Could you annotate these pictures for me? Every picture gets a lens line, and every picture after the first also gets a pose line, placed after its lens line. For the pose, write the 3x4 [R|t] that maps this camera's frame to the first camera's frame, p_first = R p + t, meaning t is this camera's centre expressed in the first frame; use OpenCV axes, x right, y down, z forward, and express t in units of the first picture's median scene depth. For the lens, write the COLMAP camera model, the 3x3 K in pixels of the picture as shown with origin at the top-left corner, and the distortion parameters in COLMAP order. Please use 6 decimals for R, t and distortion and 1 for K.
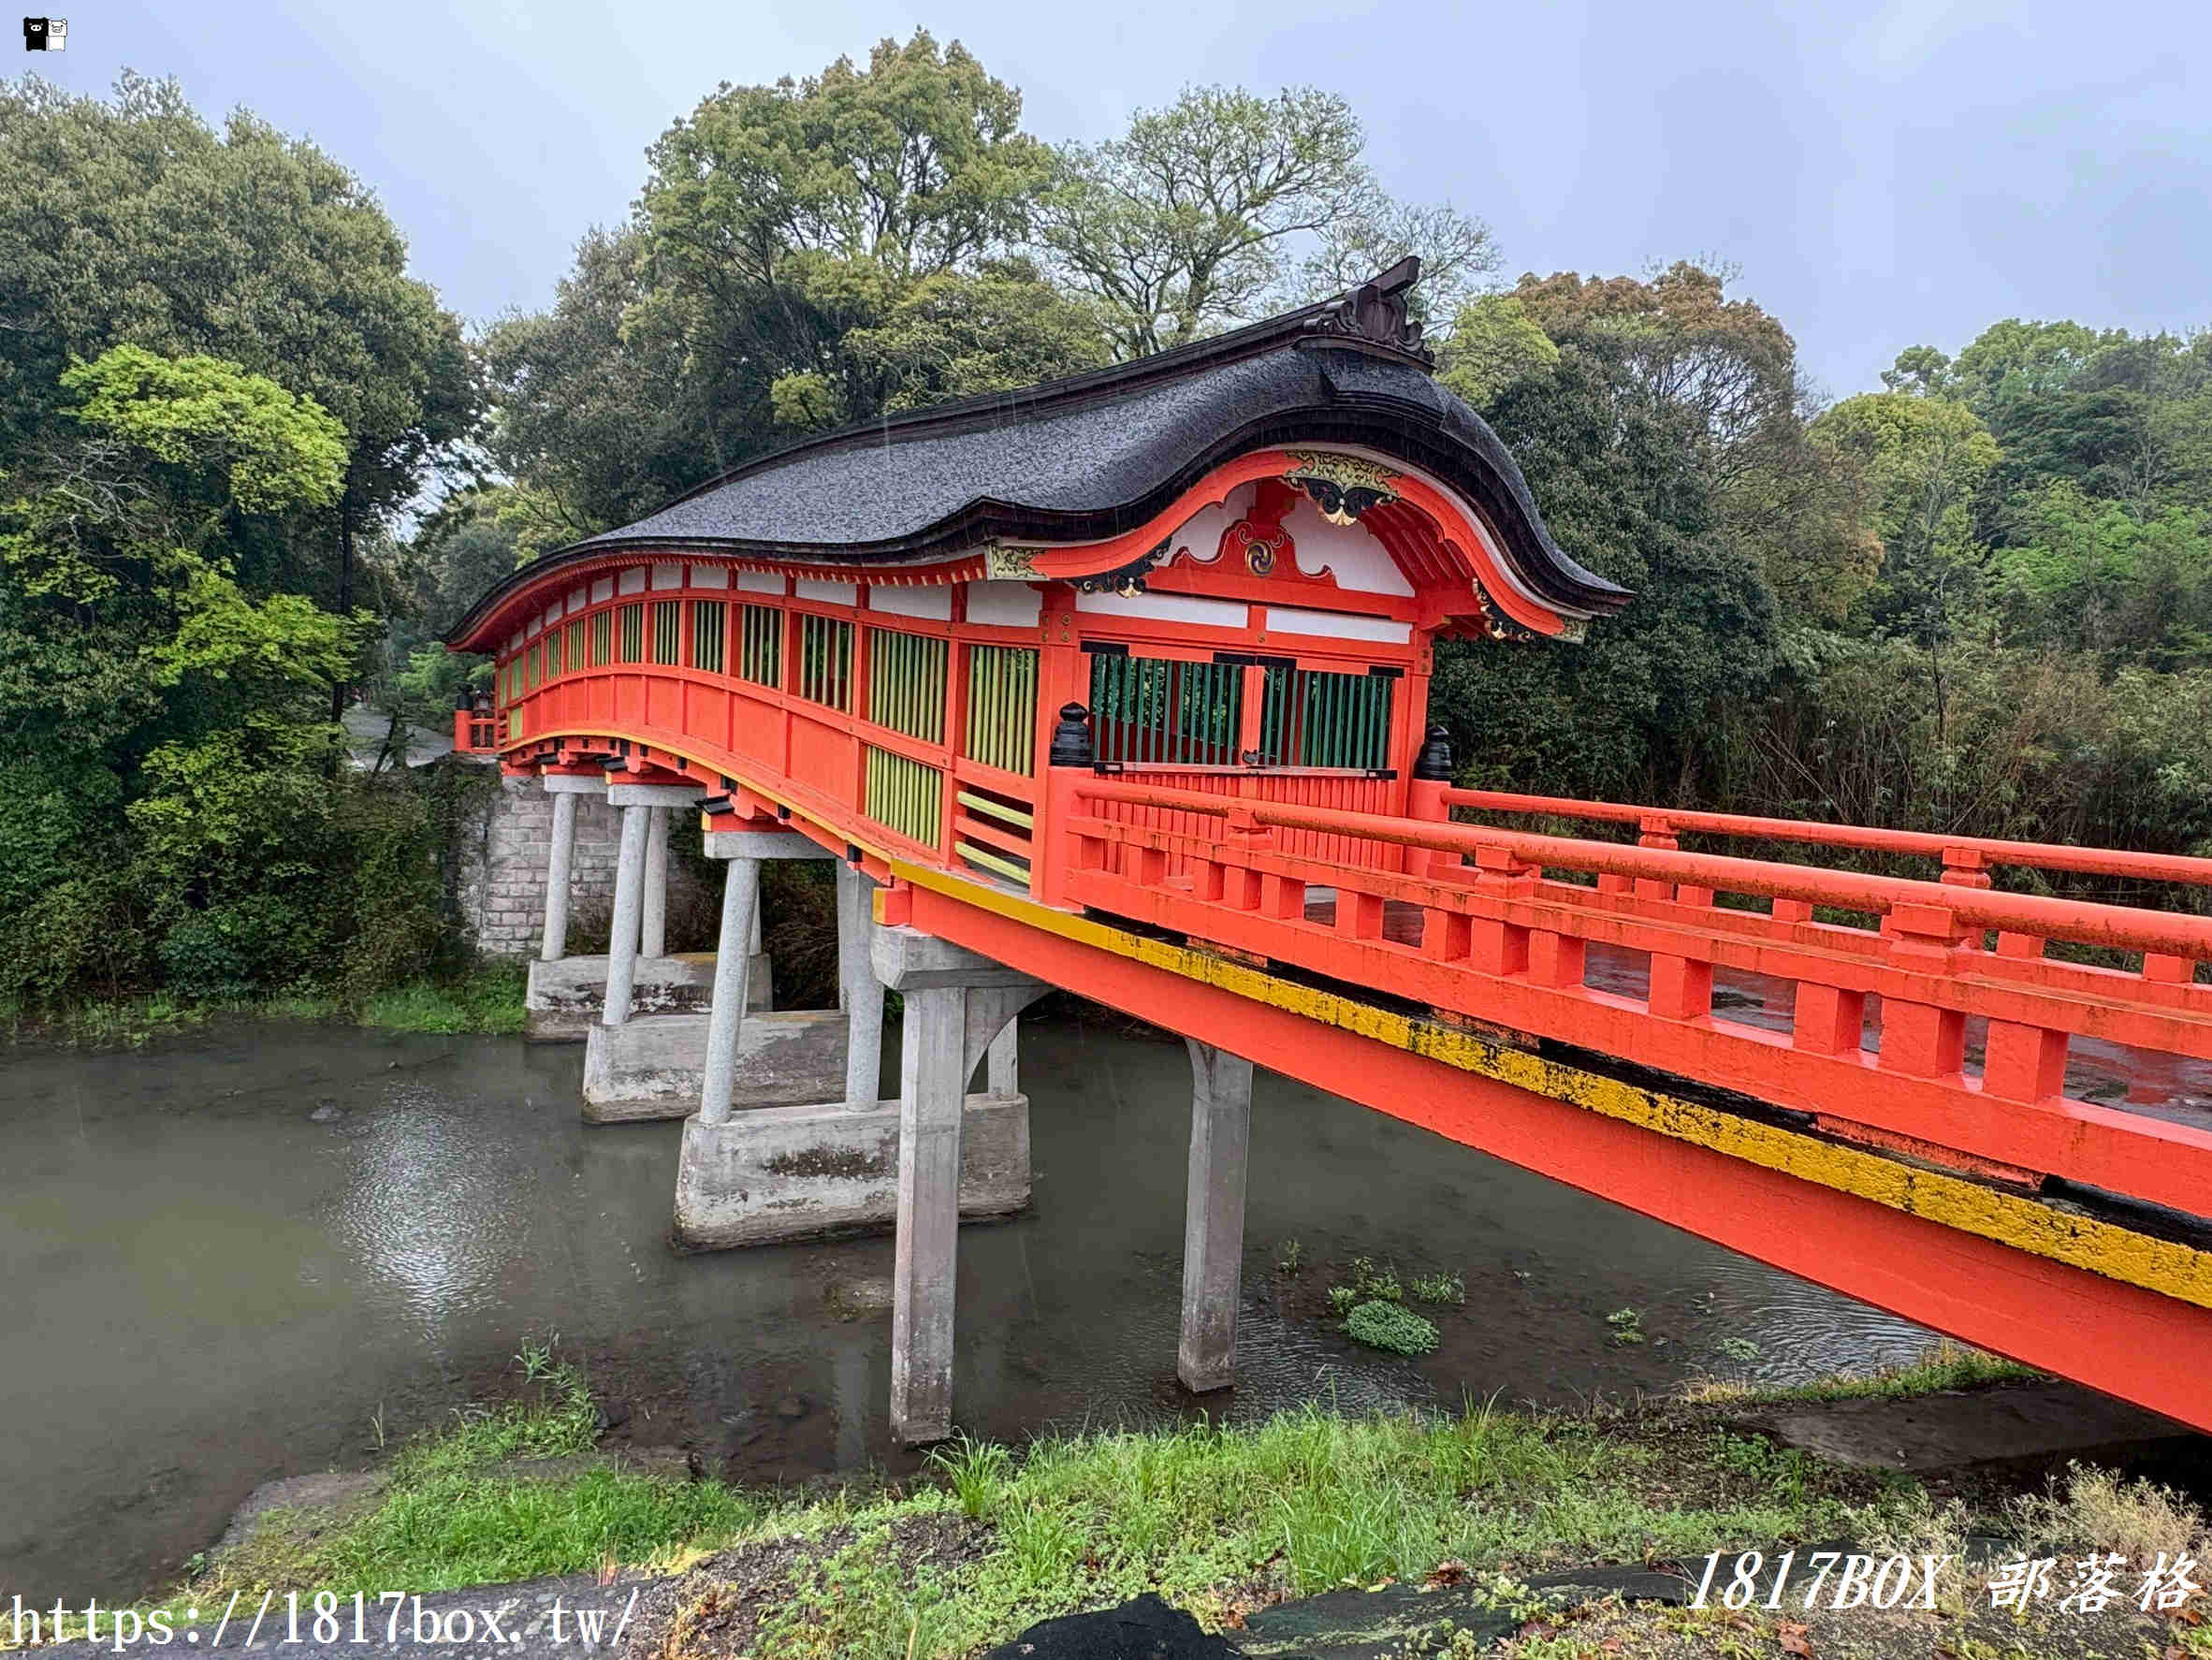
lens RADIAL K [[1424.6, 0, 1119.6], [0, 1424.6, 849.0], [0, 0, 1]] dist [0.030087, 0.003020]
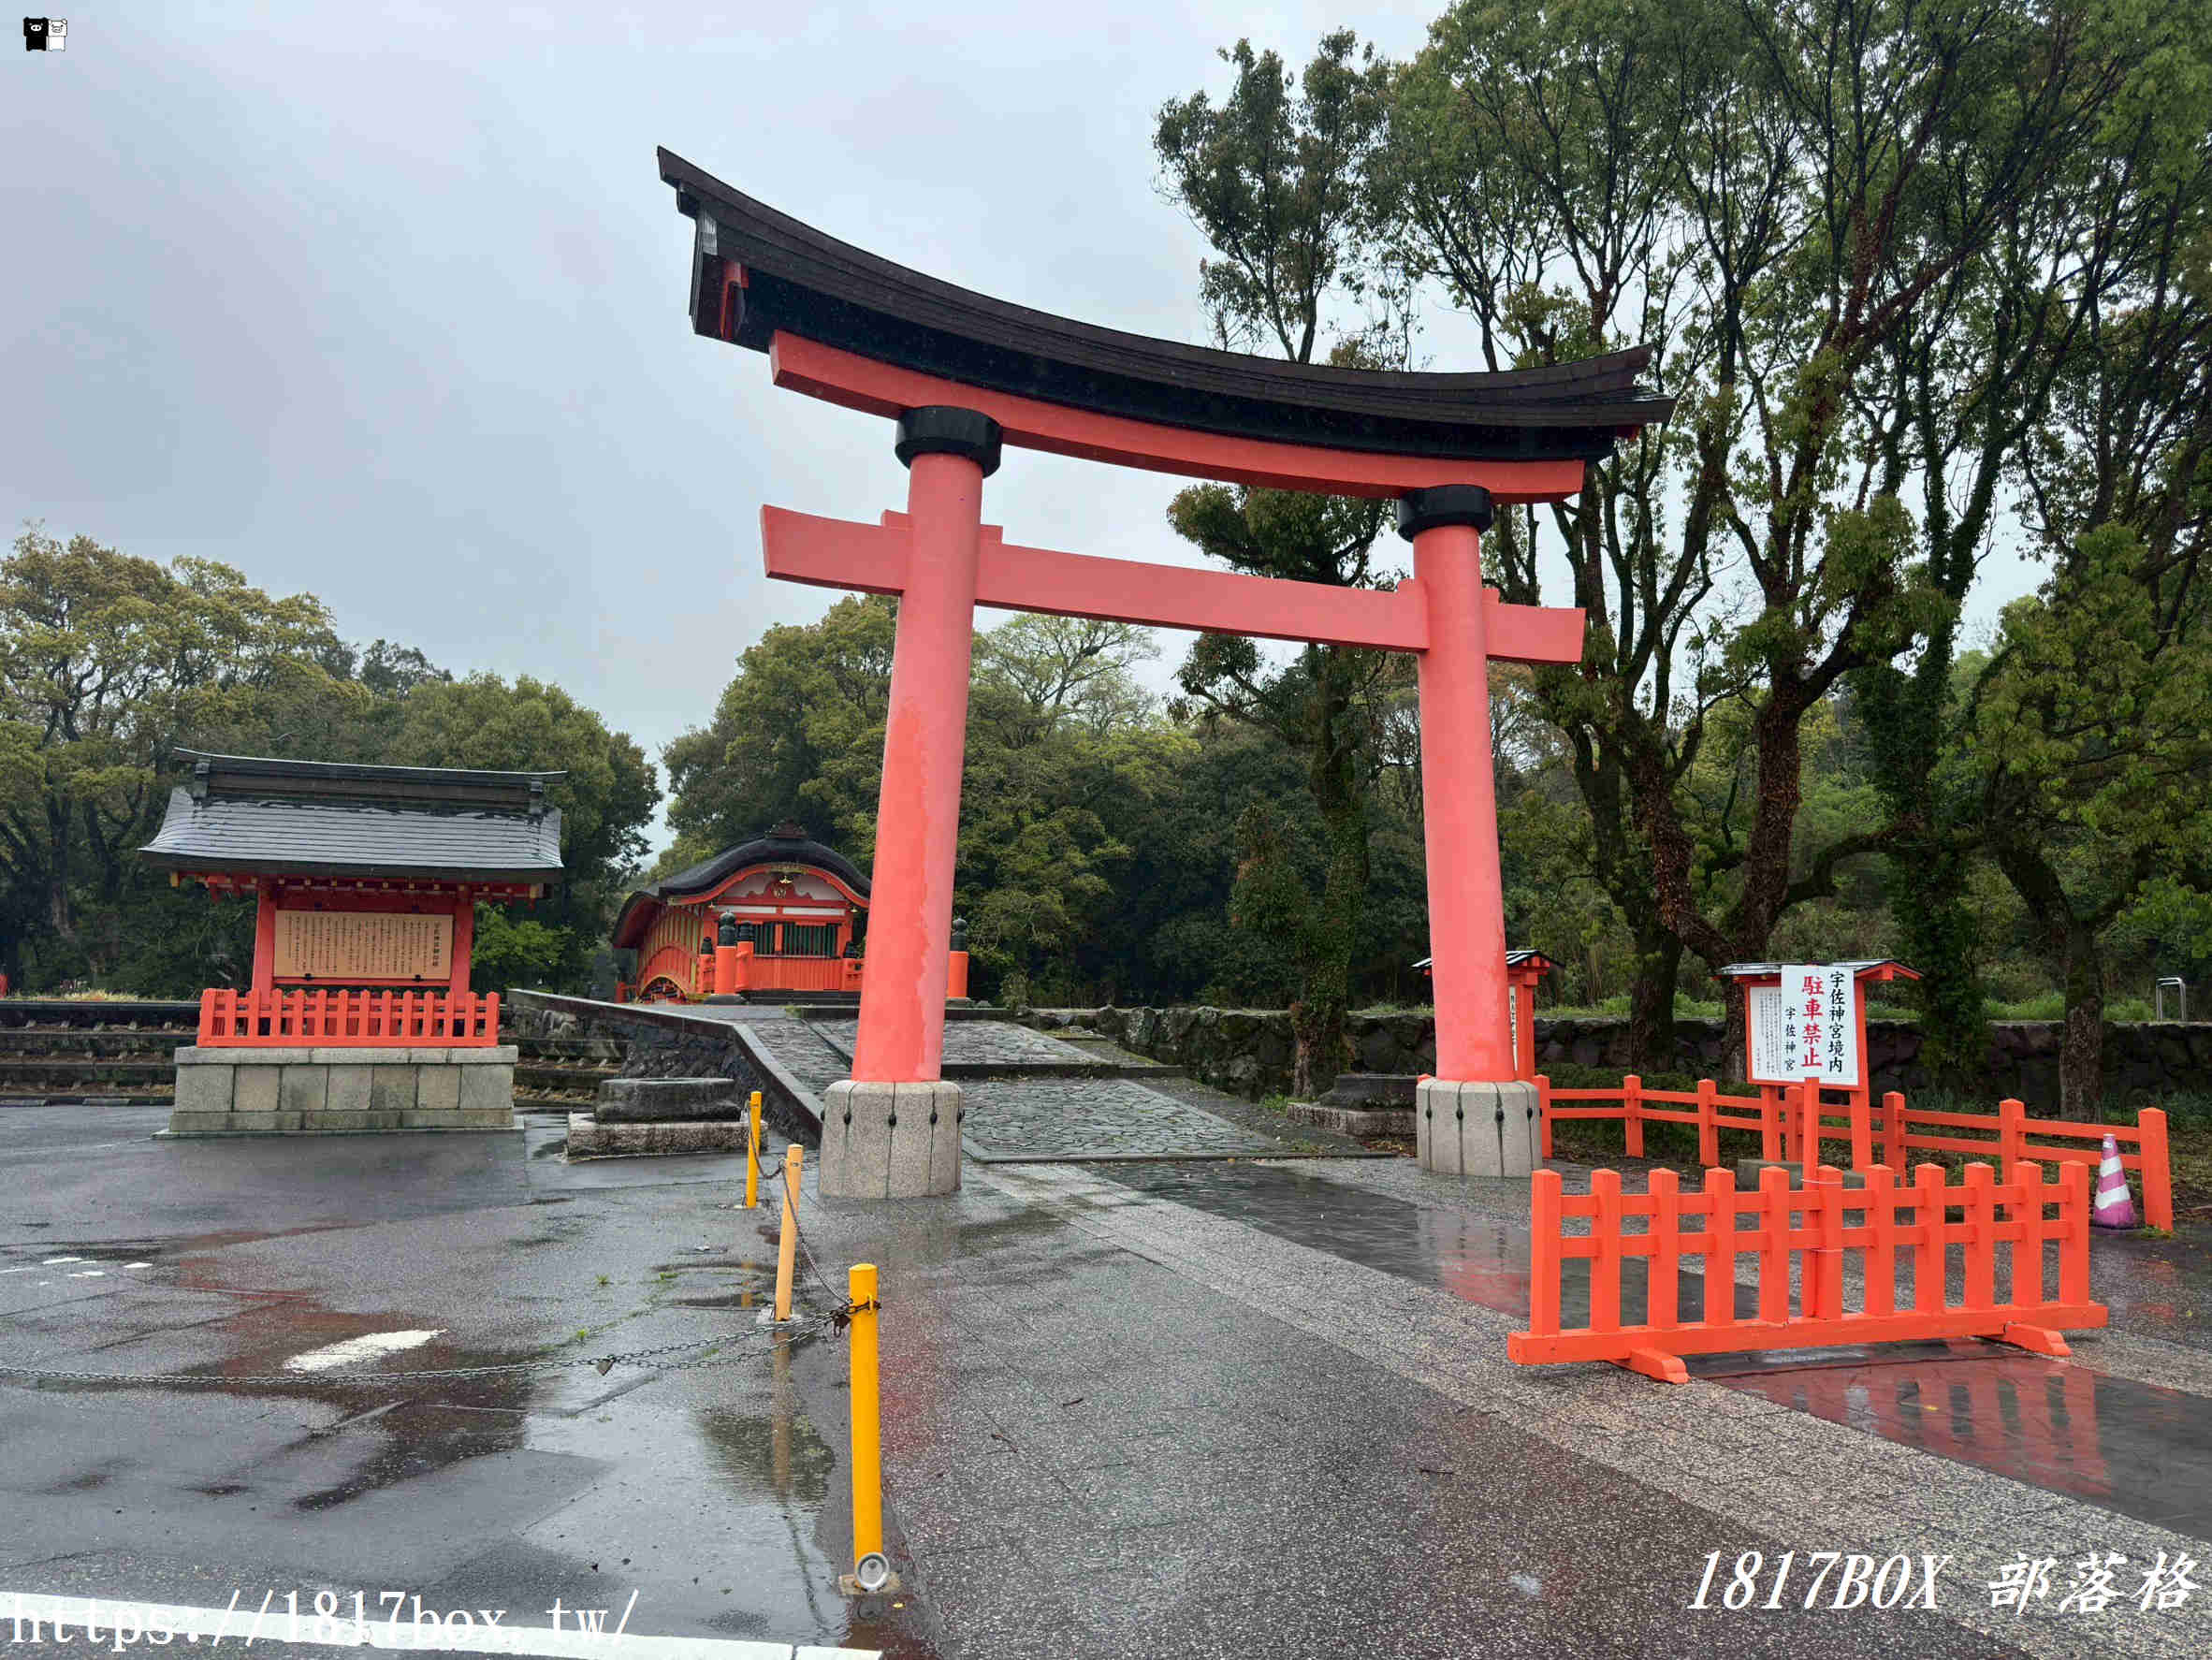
lens RADIAL K [[1424.6, 0, 1098.6], [0, 1424.6, 850.3], [0, 0, 1]] dist [0.030087, 0.003020]
pose [[0.985888, -0.062728, -0.155208, 0.412720], [0.030830, 0.979318, -0.199963, 0.118364], [0.164541, 0.192356, 0.967432, -0.645613]]
